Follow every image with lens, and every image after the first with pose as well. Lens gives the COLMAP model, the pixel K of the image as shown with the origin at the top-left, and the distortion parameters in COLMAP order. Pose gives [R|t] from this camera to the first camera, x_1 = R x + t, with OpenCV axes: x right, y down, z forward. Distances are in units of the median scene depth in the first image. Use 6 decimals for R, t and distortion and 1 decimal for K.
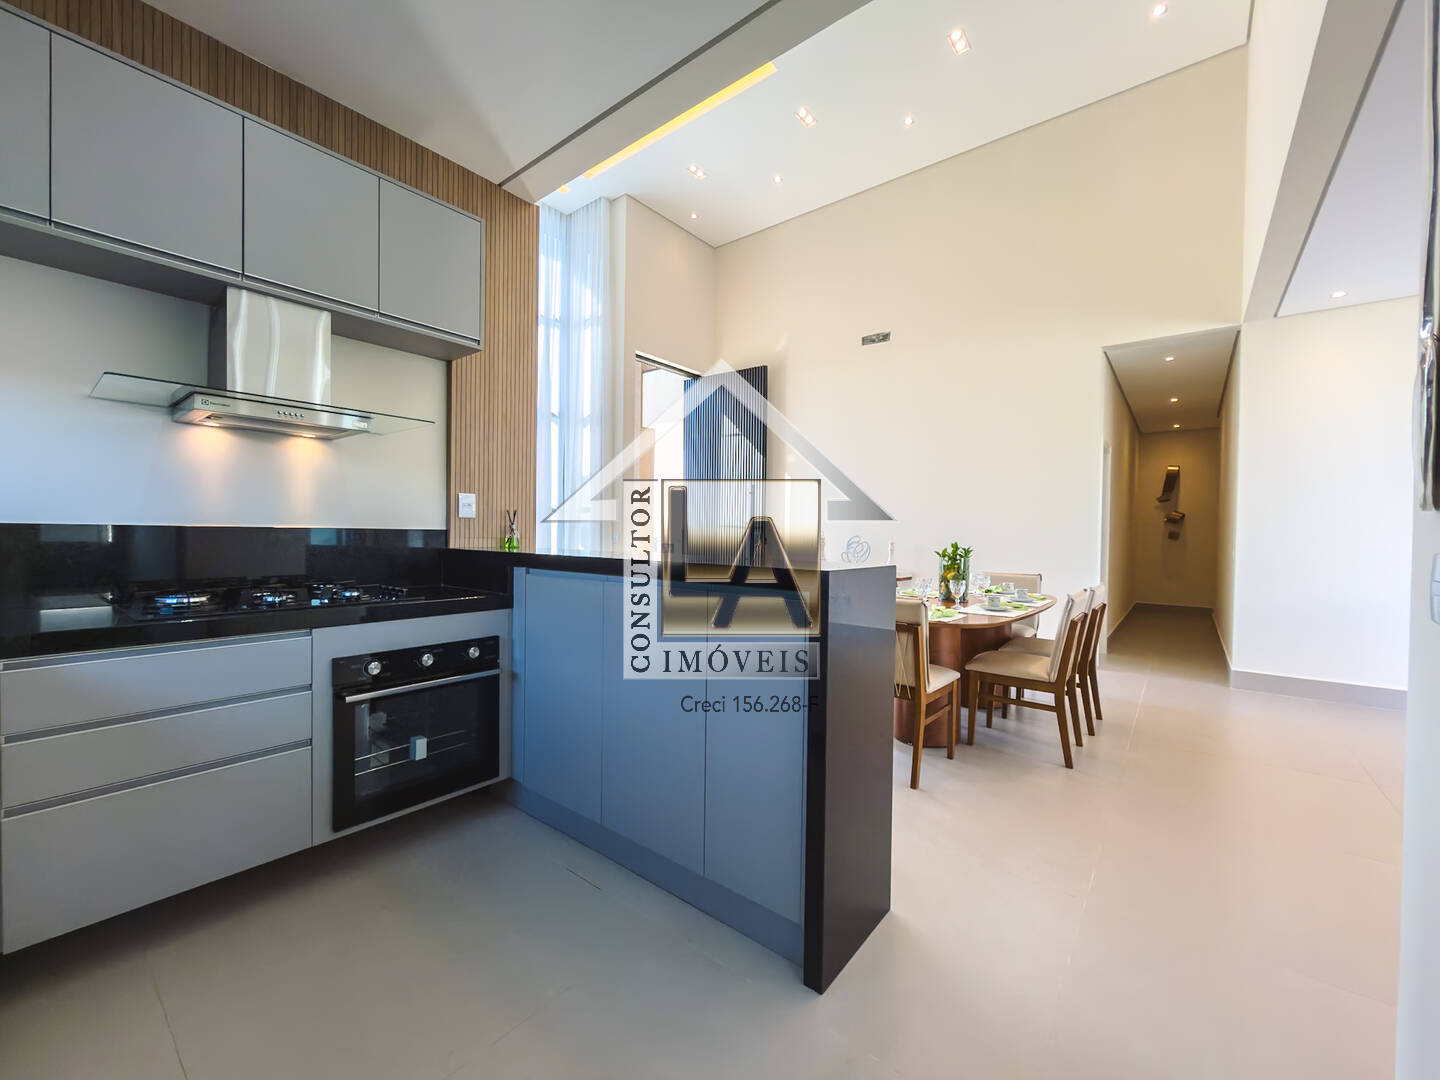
lens RADIAL K [[580.6, 0, 719.8], [0, 580.6, 543.1], [0, 0, 1]] dist [-0.004441, 0.000852]
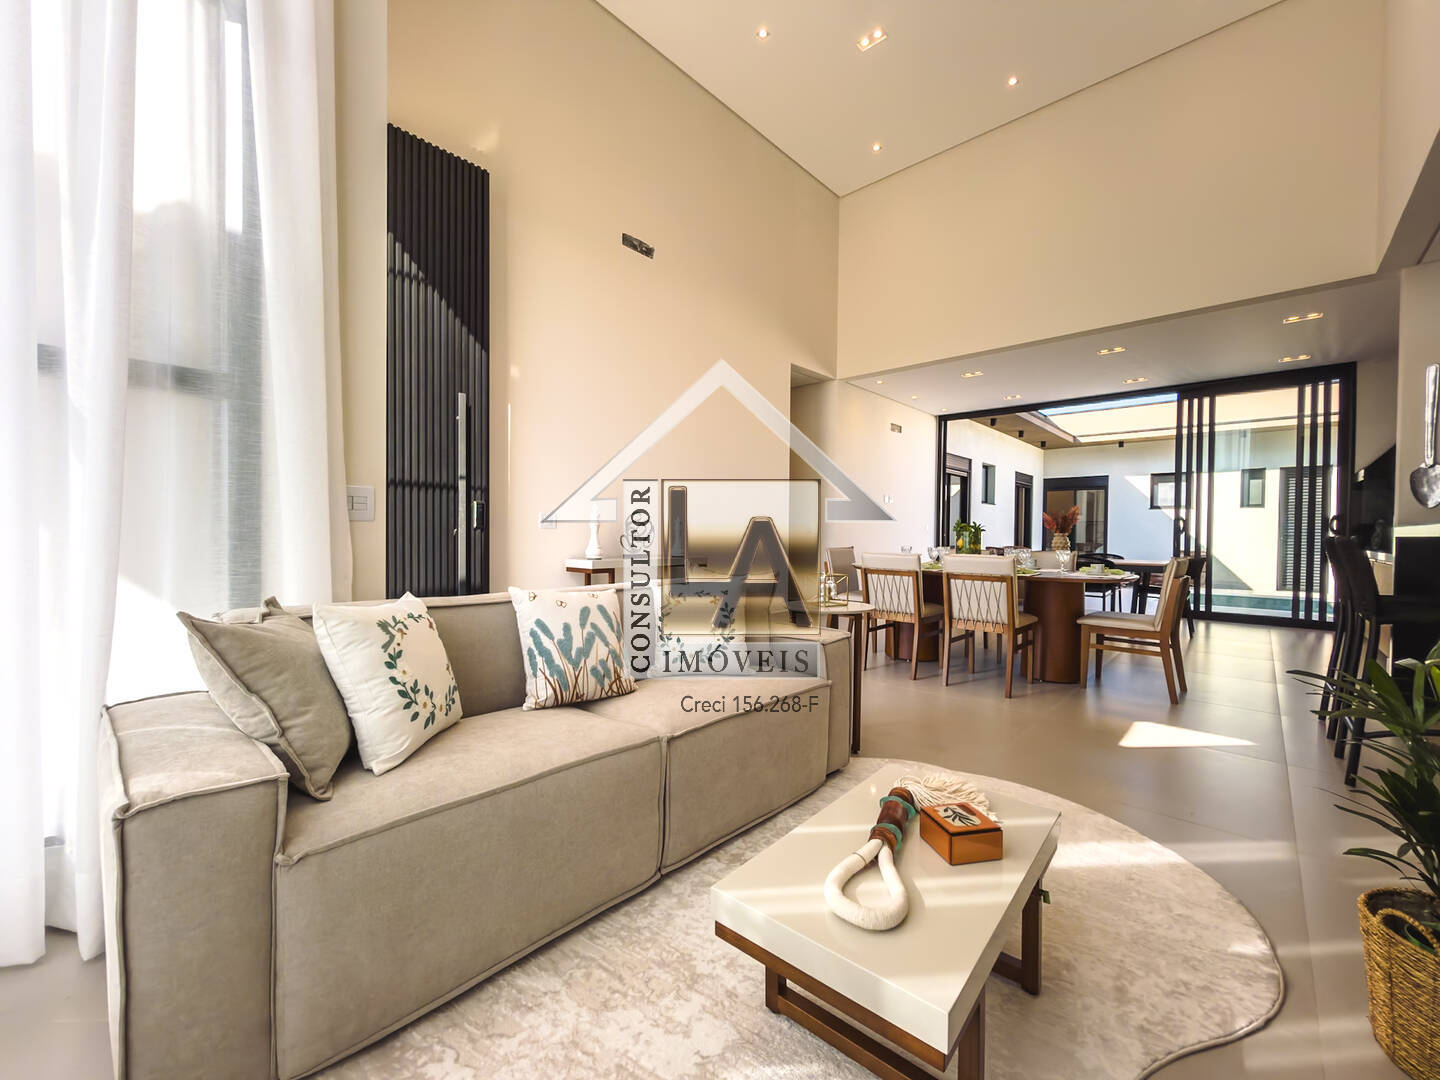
lens RADIAL K [[580.6, 0, 726.3], [0, 580.6, 534.1], [0, 0, 1]] dist [-0.004441, 0.000852]
pose [[0.071801, -0.027477, 0.997040, -0.893595], [-0.001281, 0.999617, 0.027640, -0.015765], [-0.997418, -0.003262, 0.071738, 1.604260]]
